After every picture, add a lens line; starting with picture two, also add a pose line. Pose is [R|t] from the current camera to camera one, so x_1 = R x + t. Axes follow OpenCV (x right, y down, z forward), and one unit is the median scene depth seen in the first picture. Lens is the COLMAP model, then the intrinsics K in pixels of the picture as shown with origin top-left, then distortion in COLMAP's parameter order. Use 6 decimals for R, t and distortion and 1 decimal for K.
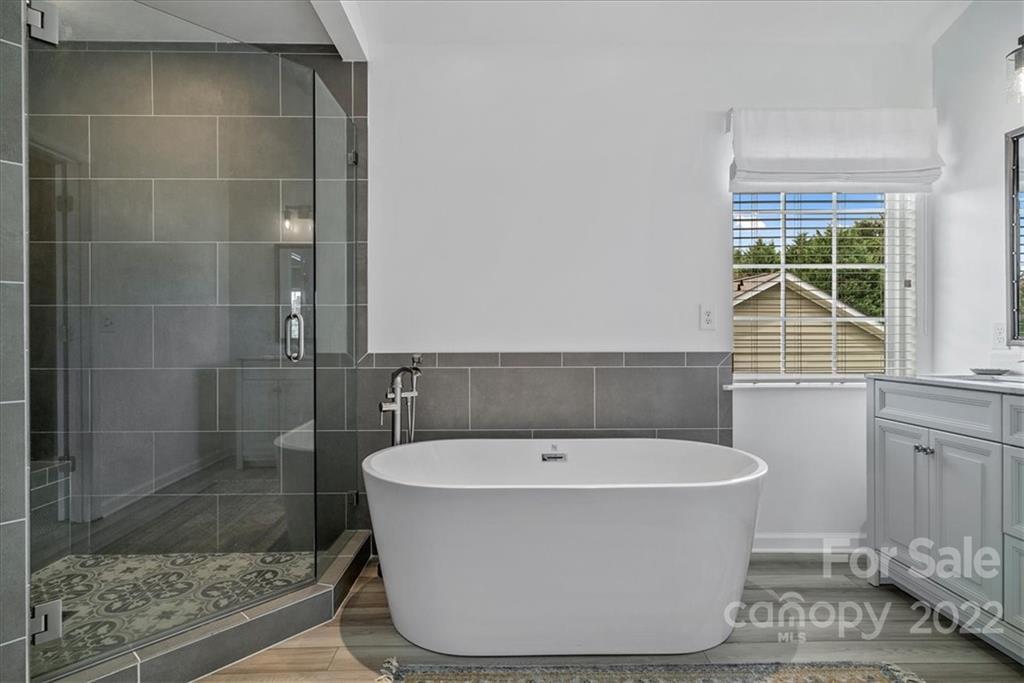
lens RADIAL K [[534.6, 0, 509.0], [0, 534.6, 343.4], [0, 0, 1]] dist [0.002948, 0.000783]
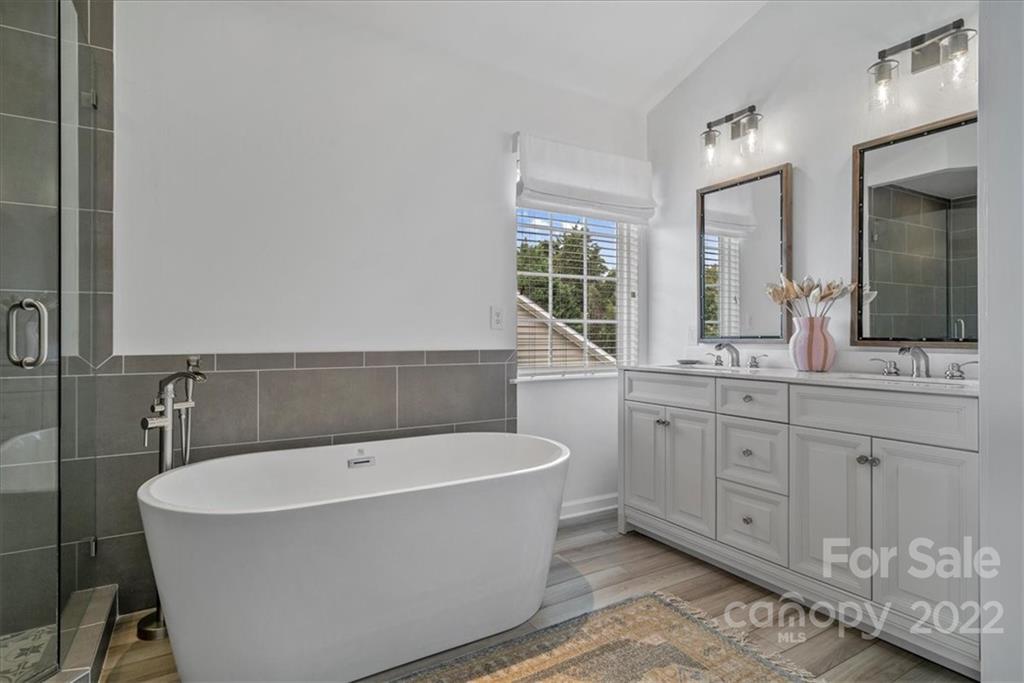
lens RADIAL K [[534.1, 0, 499.9], [0, 534.1, 337.4], [0, 0, 1]] dist [-0.000075, -0.000213]
pose [[0.865557, 0.001192, 0.500809, -0.178833], [0.002526, 0.999974, -0.006746, -0.001538], [-0.500804, 0.007104, 0.865531, 0.054492]]
